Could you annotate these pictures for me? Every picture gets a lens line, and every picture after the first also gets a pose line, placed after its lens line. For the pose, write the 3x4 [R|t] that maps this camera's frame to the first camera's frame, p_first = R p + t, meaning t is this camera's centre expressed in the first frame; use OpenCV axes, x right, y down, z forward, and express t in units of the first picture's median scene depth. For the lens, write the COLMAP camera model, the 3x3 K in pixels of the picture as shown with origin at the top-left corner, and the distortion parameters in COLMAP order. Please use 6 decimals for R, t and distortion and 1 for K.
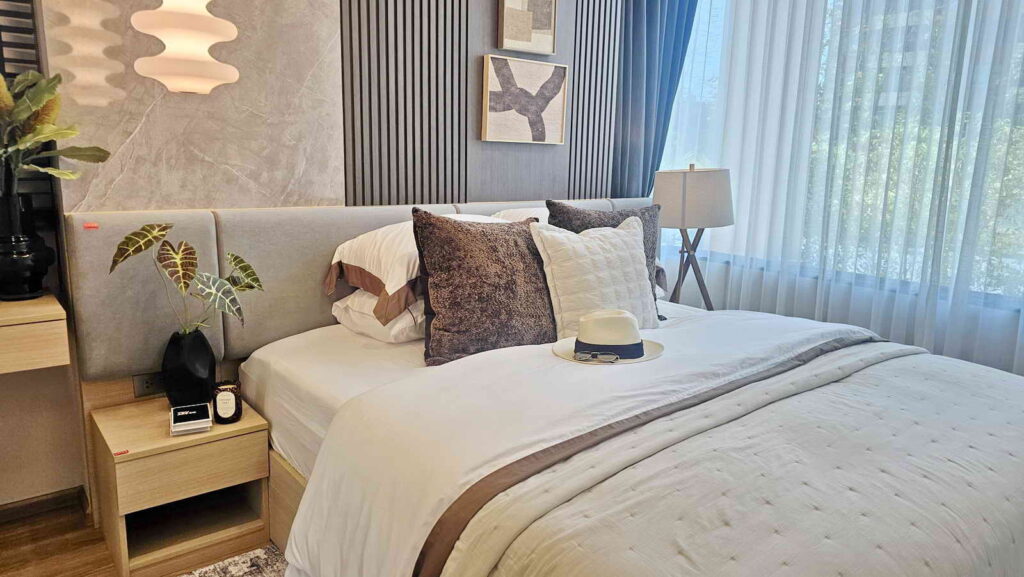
lens RADIAL K [[685.7, 0, 512.1], [0, 685.7, 289.0], [0, 0, 1]] dist [-0.005491, -0.005155]
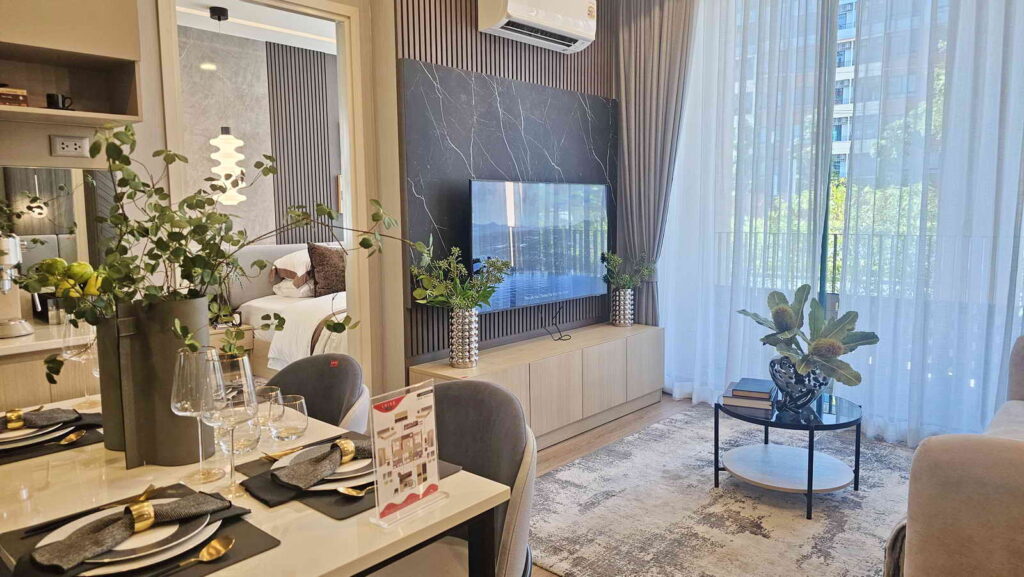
lens RADIAL K [[685.7, 0, 514.5], [0, 685.7, 286.4], [0, 0, 1]] dist [-0.005491, -0.005155]
pose [[0.988009, -0.057498, 0.143291, 0.217278], [0.069878, 0.994103, -0.082918, 0.279808], [-0.137678, 0.091937, 0.986201, -1.434769]]
